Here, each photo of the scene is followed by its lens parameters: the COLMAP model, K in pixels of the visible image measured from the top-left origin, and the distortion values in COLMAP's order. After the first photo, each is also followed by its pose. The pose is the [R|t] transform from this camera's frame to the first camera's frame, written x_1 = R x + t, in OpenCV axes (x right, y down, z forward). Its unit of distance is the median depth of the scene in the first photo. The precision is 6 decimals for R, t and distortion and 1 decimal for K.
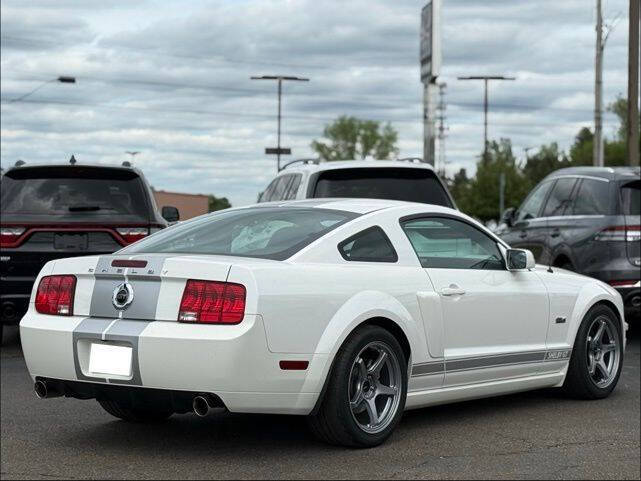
lens RADIAL K [[1462.3, 0, 319.8], [0, 1462.3, 238.7], [0, 0, 1]] dist [0.160404, 0.000000]
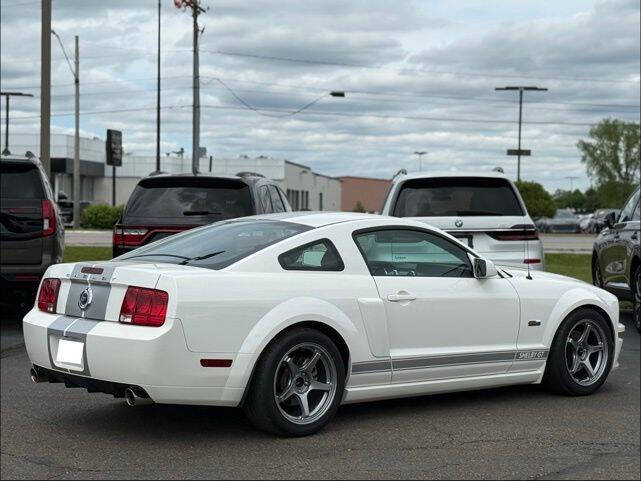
lens RADIAL K [[1244.4, 0, 321.1], [0, 1244.4, 244.8], [0, 0, 1]] dist [0.142288, 0.000000]
pose [[0.975350, 0.011064, -0.220385, 0.231553], [-0.007472, 0.999825, 0.017122, -0.018960], [0.220536, -0.015053, 0.975263, 0.066041]]
